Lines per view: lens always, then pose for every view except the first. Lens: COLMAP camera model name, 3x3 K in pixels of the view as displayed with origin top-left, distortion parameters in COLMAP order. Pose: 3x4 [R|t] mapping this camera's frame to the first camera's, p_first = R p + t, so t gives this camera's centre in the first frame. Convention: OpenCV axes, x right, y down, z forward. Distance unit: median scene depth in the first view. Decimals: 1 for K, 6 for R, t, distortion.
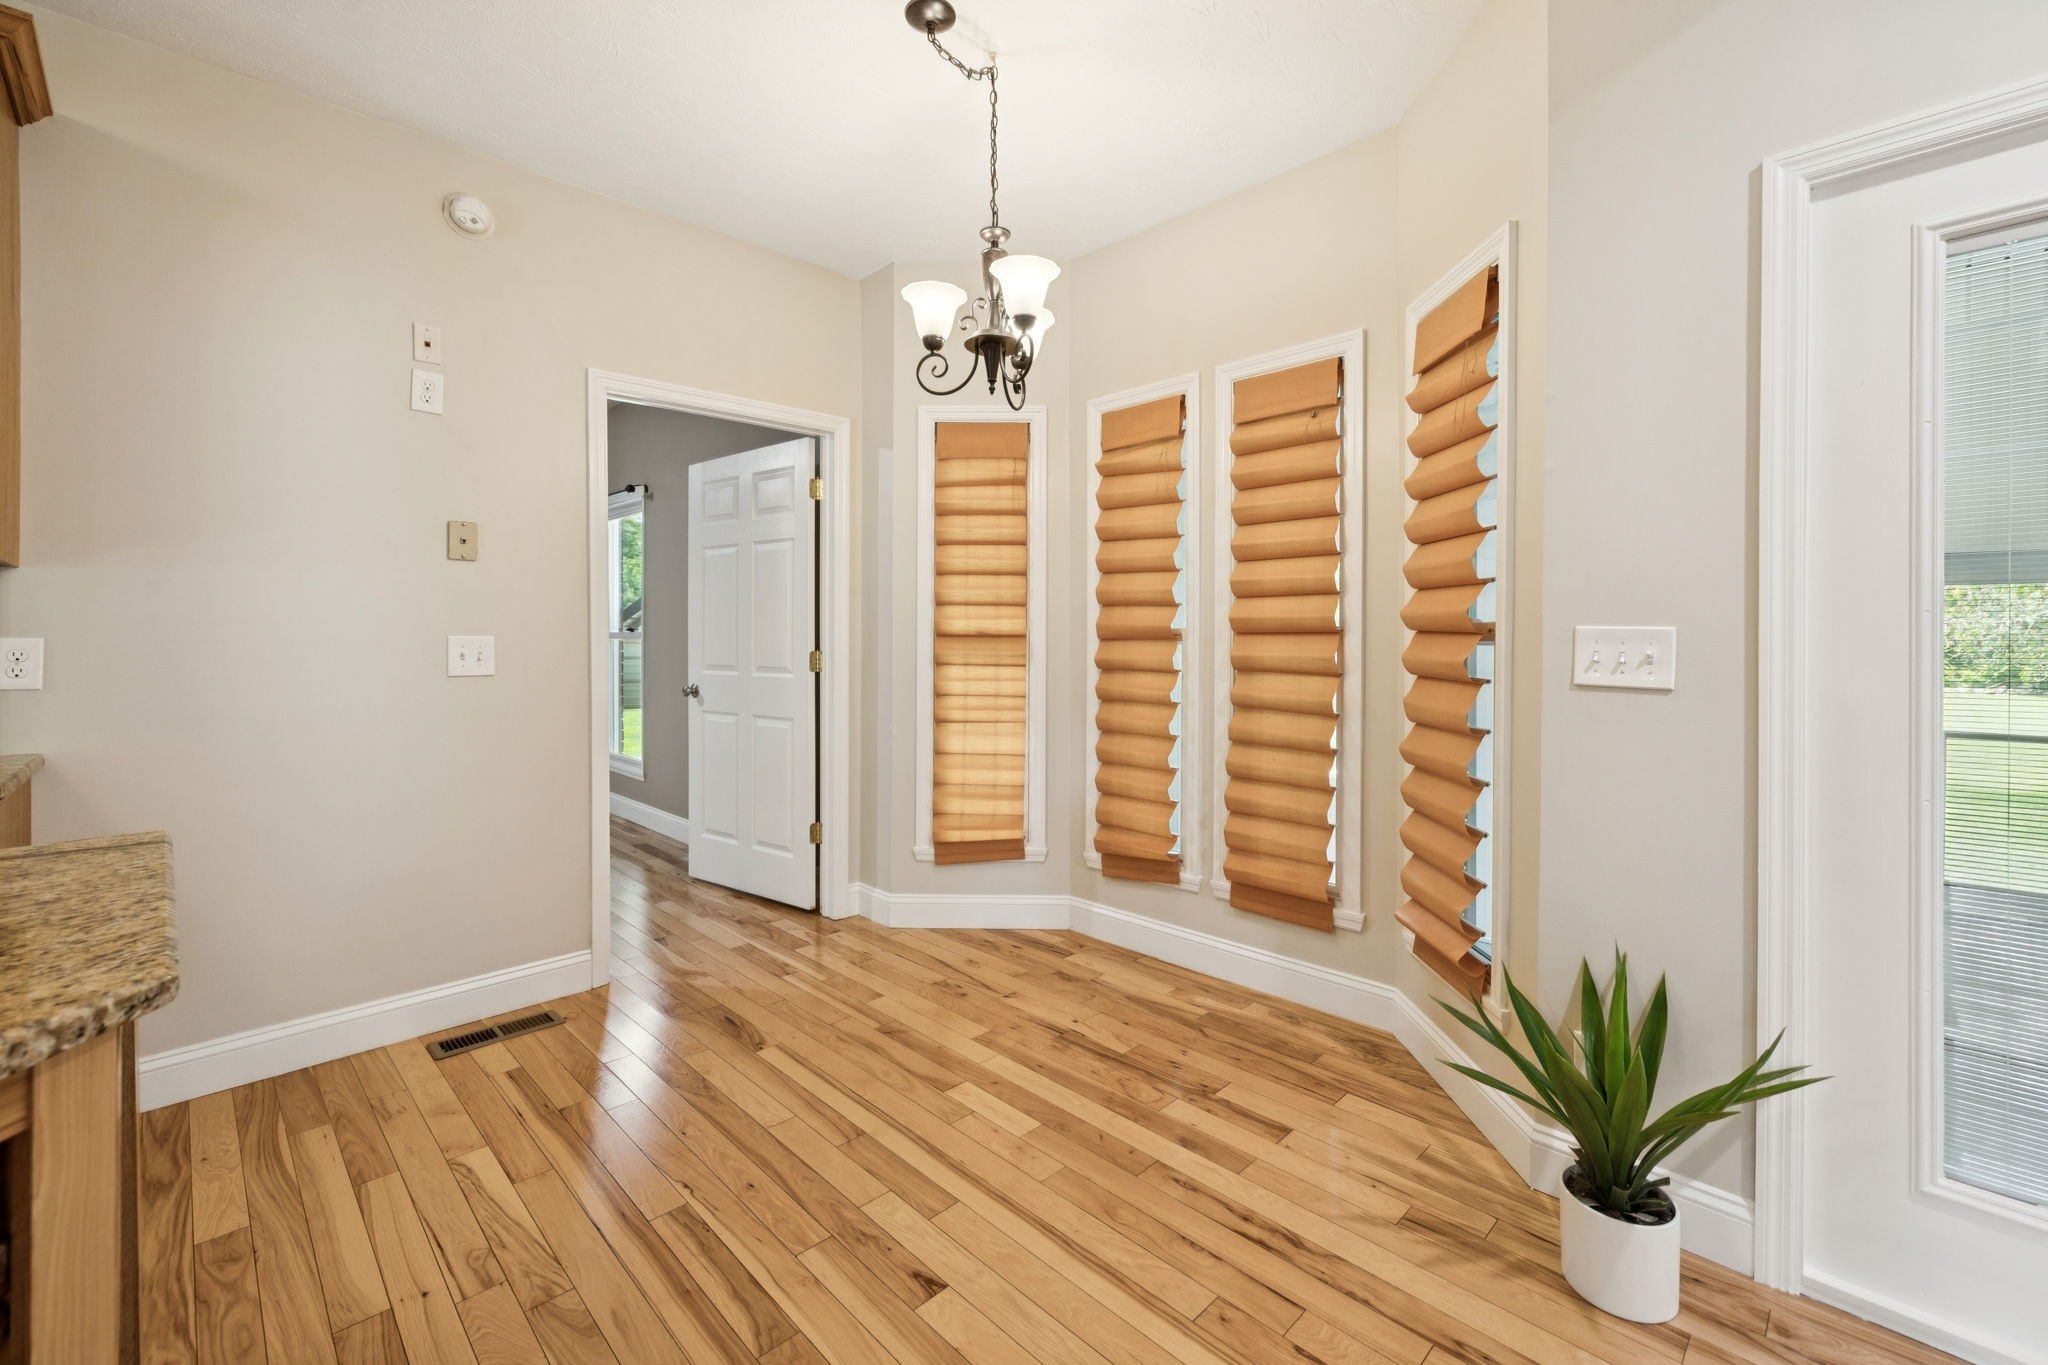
lens RADIAL K [[860.6, 0, 1028.7], [0, 860.6, 644.3], [0, 0, 1]] dist [0.000079, -0.000208]
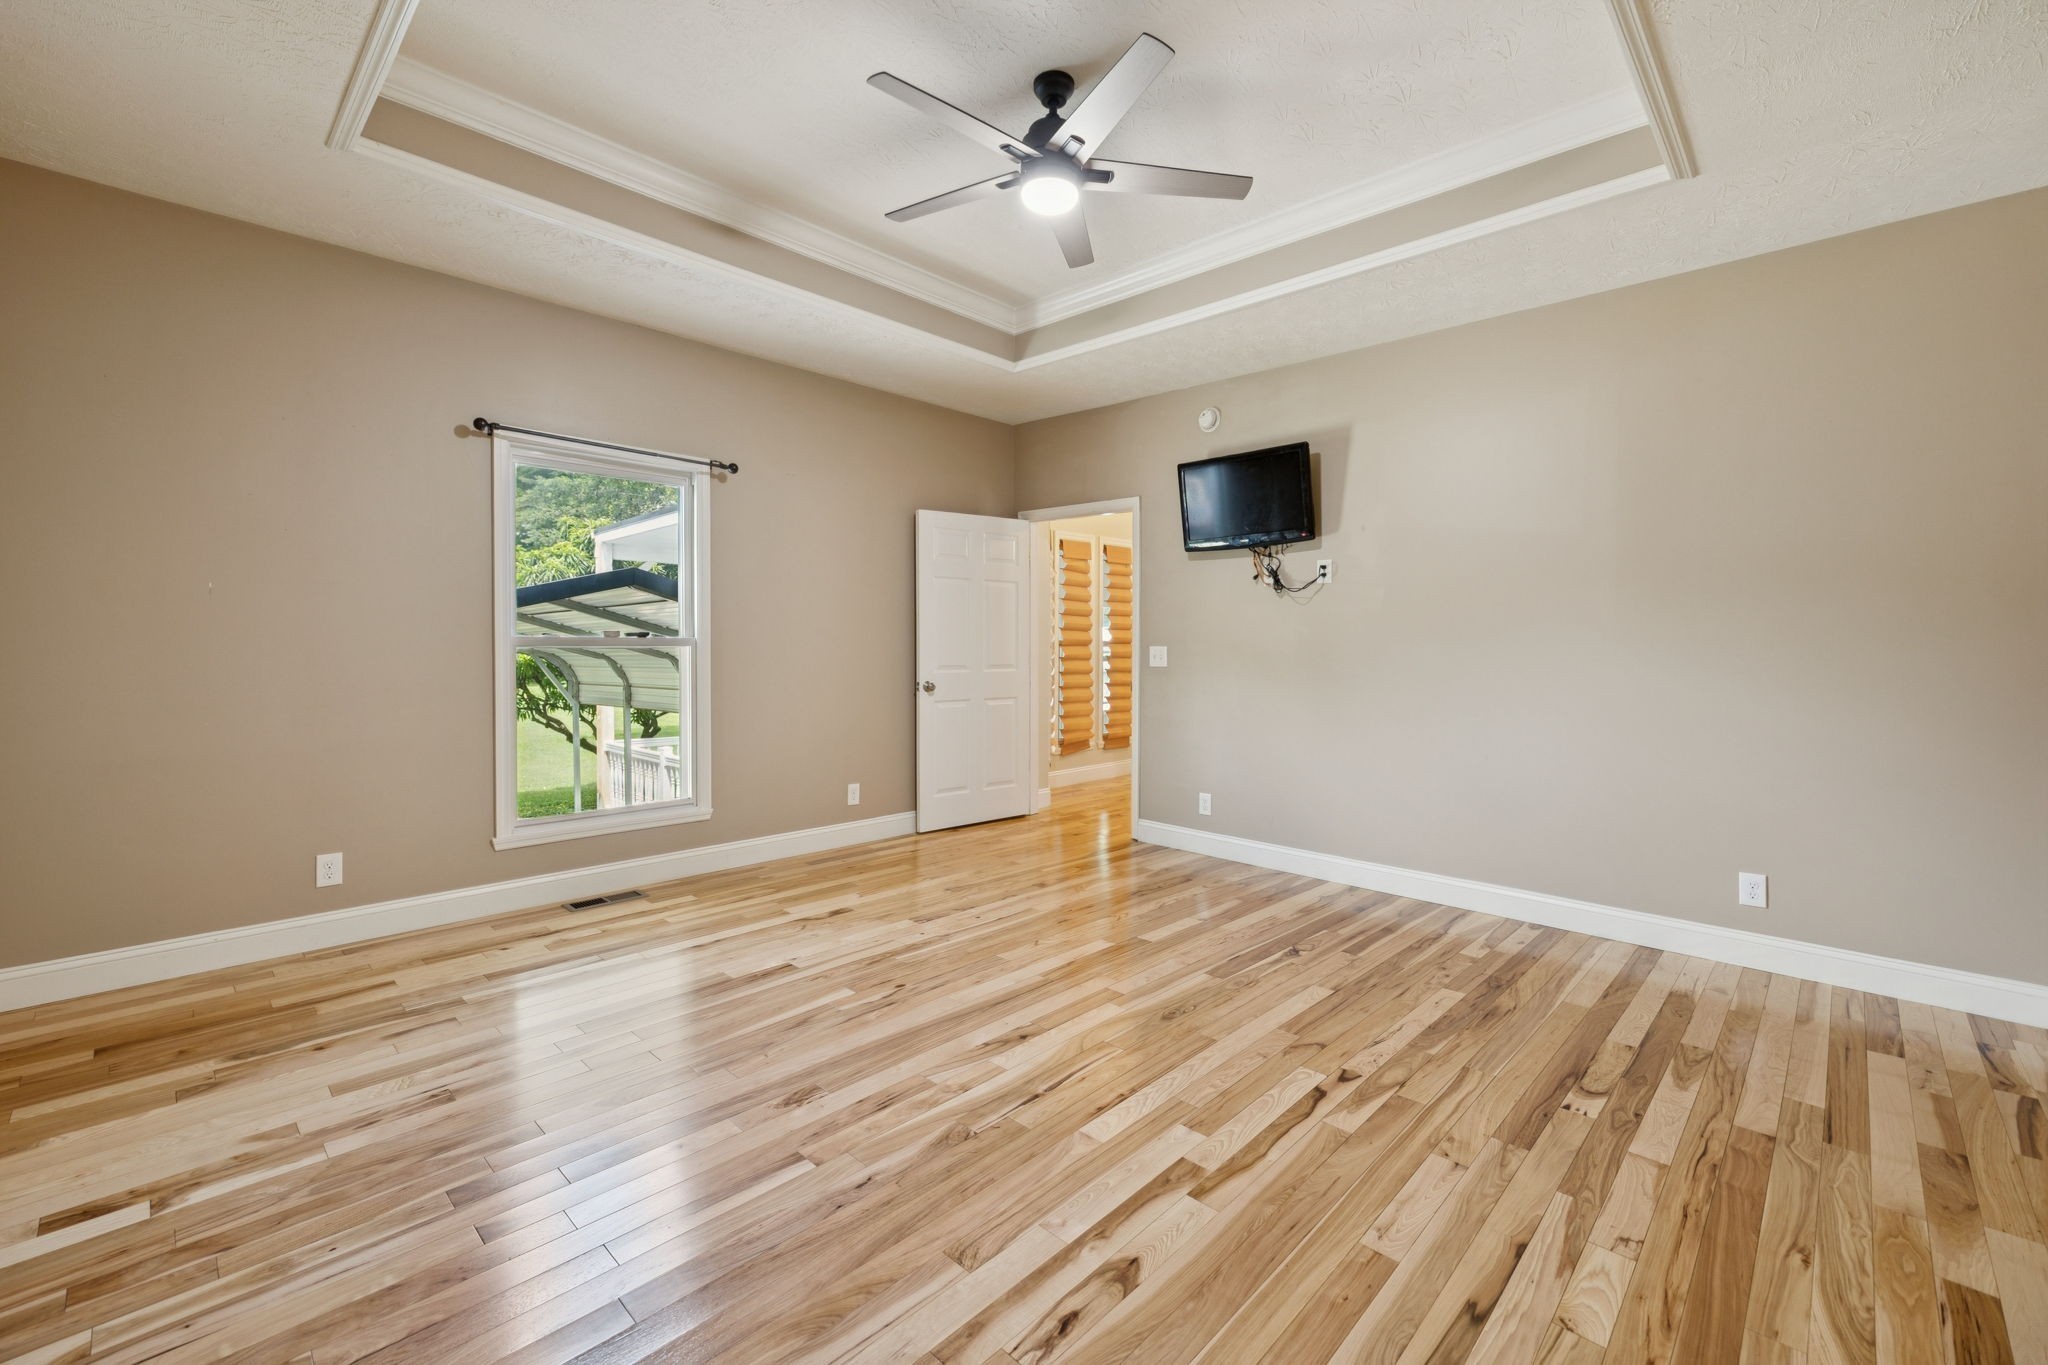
lens RADIAL K [[860.6, 0, 1028.7], [0, 860.6, 644.3], [0, 0, 1]] dist [0.000079, -0.000208]
pose [[-0.021170, -0.002052, 0.999774, -2.119691], [-0.003192, 0.999993, 0.001985, -0.013976], [-0.999771, -0.003149, -0.021177, 1.161175]]
